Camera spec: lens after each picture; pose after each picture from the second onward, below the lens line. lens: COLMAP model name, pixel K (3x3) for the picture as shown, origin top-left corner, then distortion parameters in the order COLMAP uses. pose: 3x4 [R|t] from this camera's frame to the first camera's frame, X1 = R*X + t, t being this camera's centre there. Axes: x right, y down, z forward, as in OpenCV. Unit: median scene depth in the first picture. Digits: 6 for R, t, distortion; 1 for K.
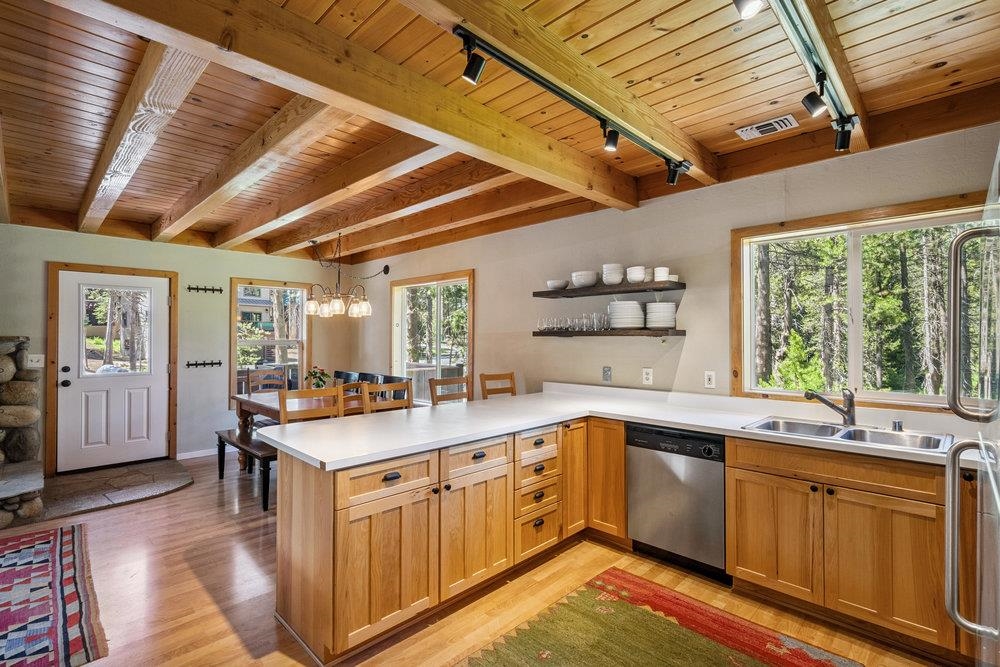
lens RADIAL K [[457.6, 0, 500.1], [0, 457.6, 334.6], [0, 0, 1]] dist [0.002493, -0.001249]
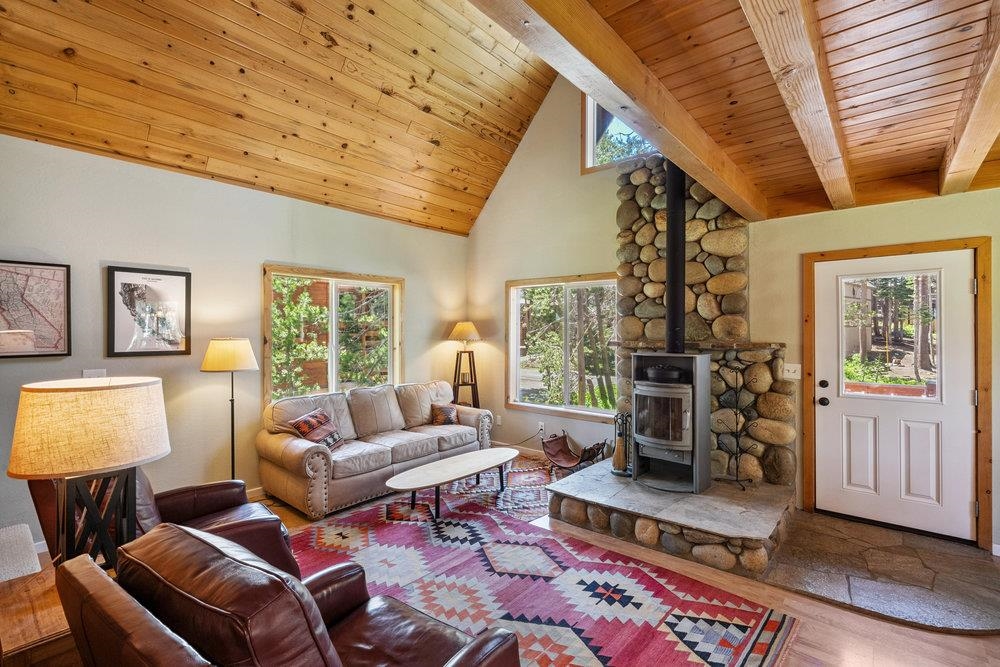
lens RADIAL K [[457.6, 0, 506.5], [0, 457.6, 326.0], [0, 0, 1]] dist [0.002493, -0.001249]
pose [[0.072925, -0.010410, -0.997283, -0.203837], [0.006919, 0.999927, -0.009931, -0.024450], [0.997313, -0.006176, 0.072992, 0.426599]]
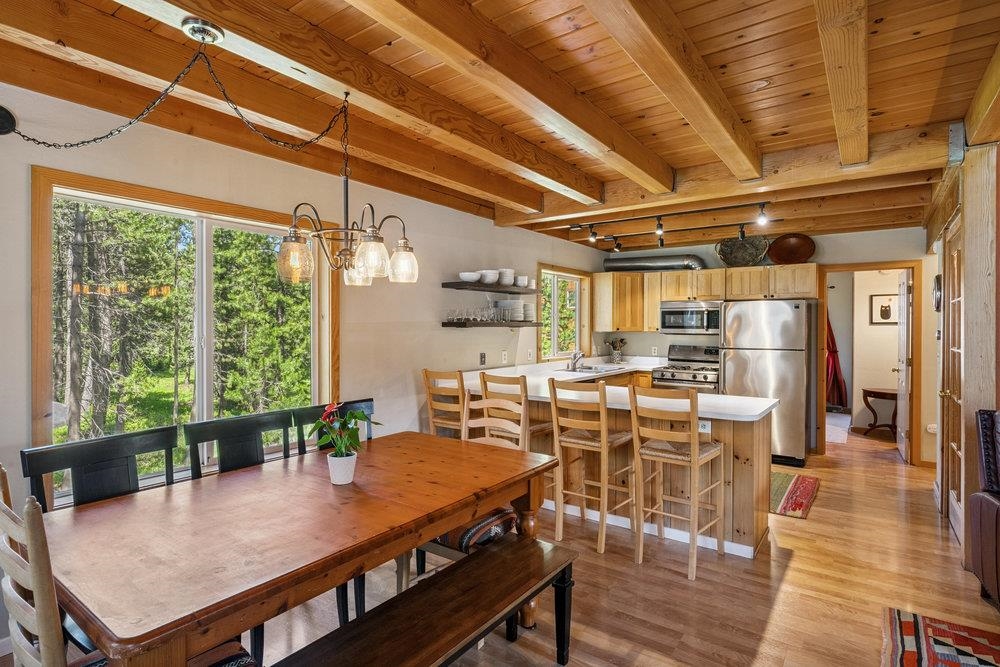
lens RADIAL K [[503.8, 0, 501.8], [0, 503.8, 332.0], [0, 0, 1]] dist [-0.002032, 0.001168]
pose [[-0.139808, -0.013849, 0.990082, -0.958394], [-0.006776, 0.999892, 0.013029, -0.000605], [-0.990155, -0.004887, -0.139886, 1.037380]]
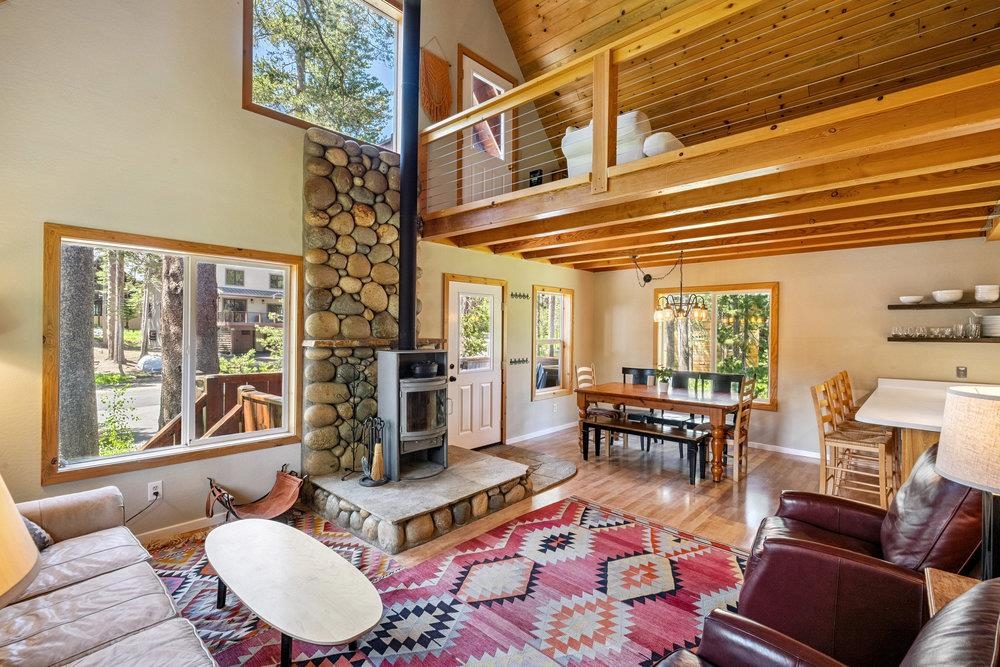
lens RADIAL K [[457.6, 0, 495.7], [0, 457.6, 328.5], [0, 0, 1]] dist [0.002493, -0.001249]
pose [[0.999591, 0.007005, 0.027726, -0.961599], [-0.007083, 0.999971, 0.002692, -0.026511], [-0.027706, -0.002888, 0.999612, -0.169841]]
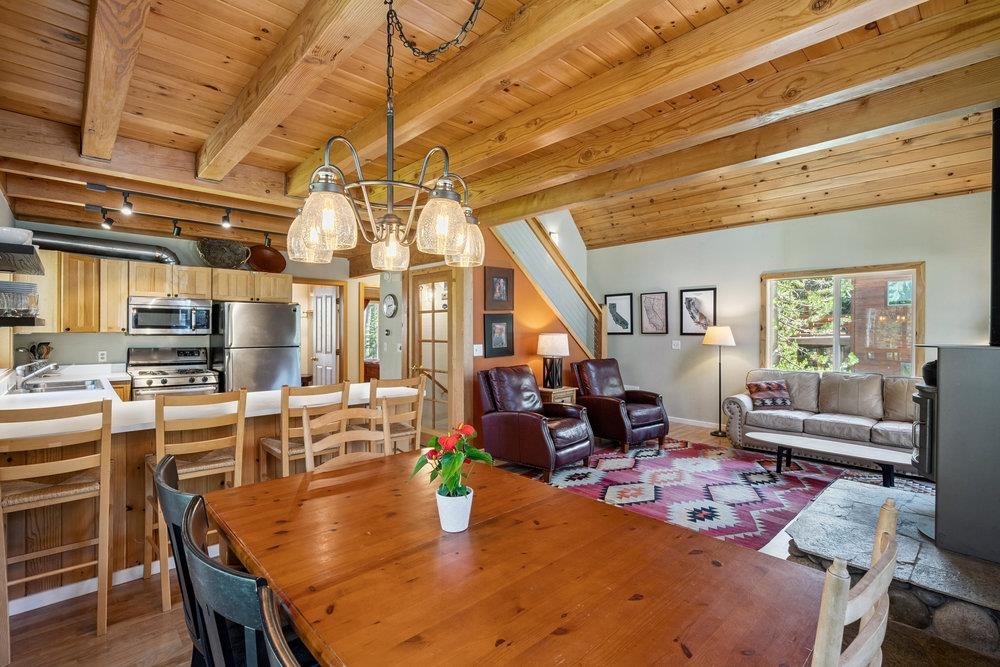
lens RADIAL K [[457.6, 0, 499.1], [0, 457.6, 330.6], [0, 0, 1]] dist [0.002493, -0.001249]
pose [[-0.999037, -0.004644, 0.043624, -0.492626], [-0.004687, 0.999989, -0.000878, 0.007012], [-0.043619, -0.001082, -0.999048, 1.467925]]
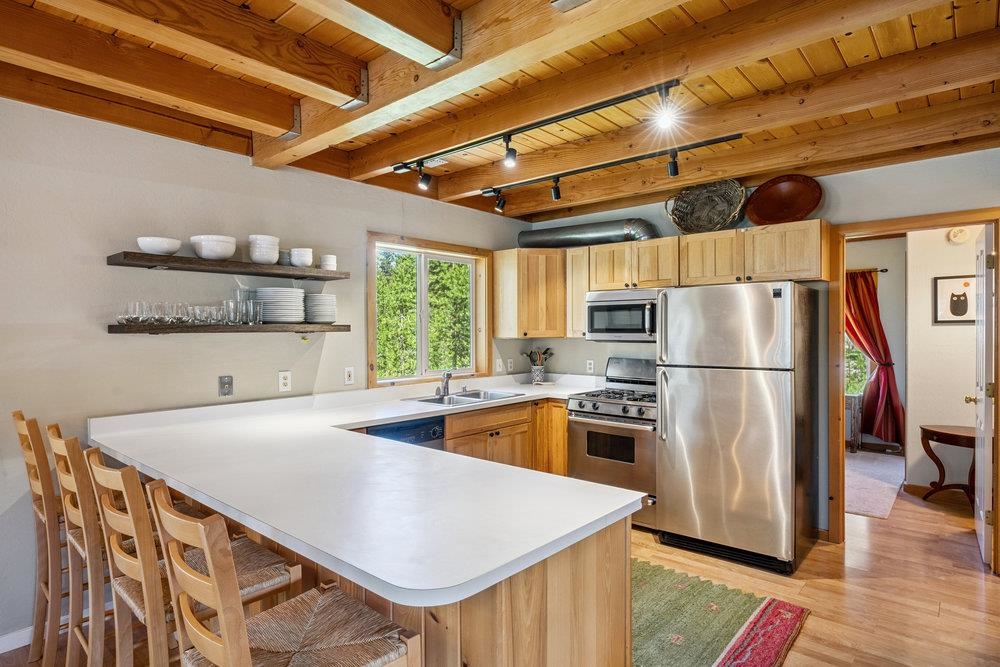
lens RADIAL K [[547.6, 0, 499.0], [0, 547.6, 335.3], [0, 0, 1]] dist [0.001132, -0.001980]
pose [[-0.058640, -0.010708, 0.998222, -0.577563], [0.000479, 0.999942, 0.010755, -0.001463], [-0.998279, 0.001109, -0.058631, 0.580338]]
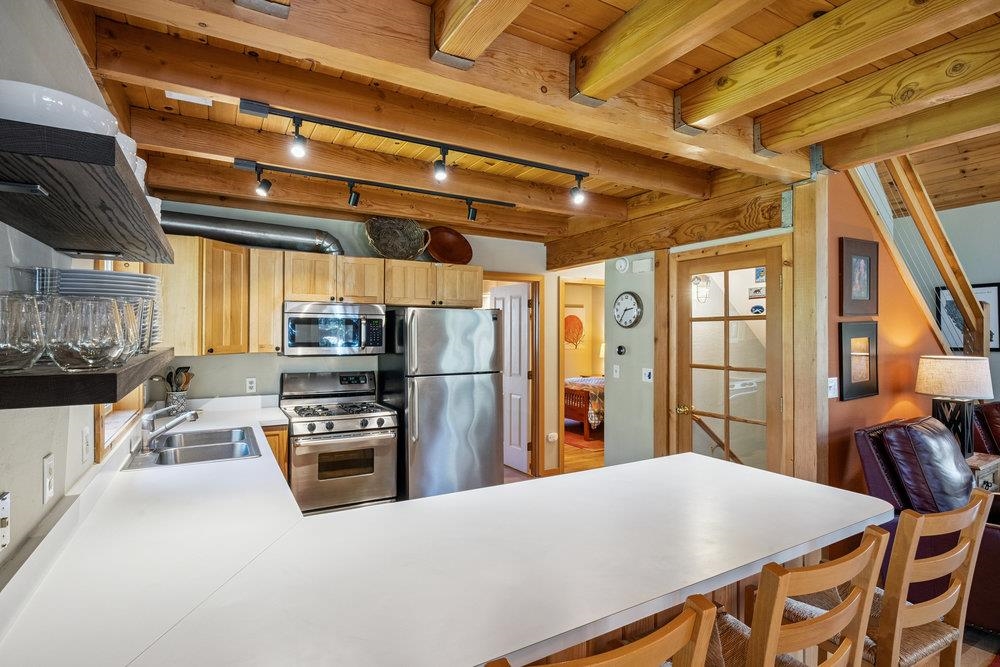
lens RADIAL K [[503.8, 0, 504.1], [0, 503.8, 329.5], [0, 0, 1]] dist [-0.002032, 0.001168]
pose [[-0.964126, -0.000205, 0.265445, -0.113662], [-0.003082, 0.999941, -0.010421, -0.018378], [-0.265427, -0.010865, -0.964070, 1.102729]]
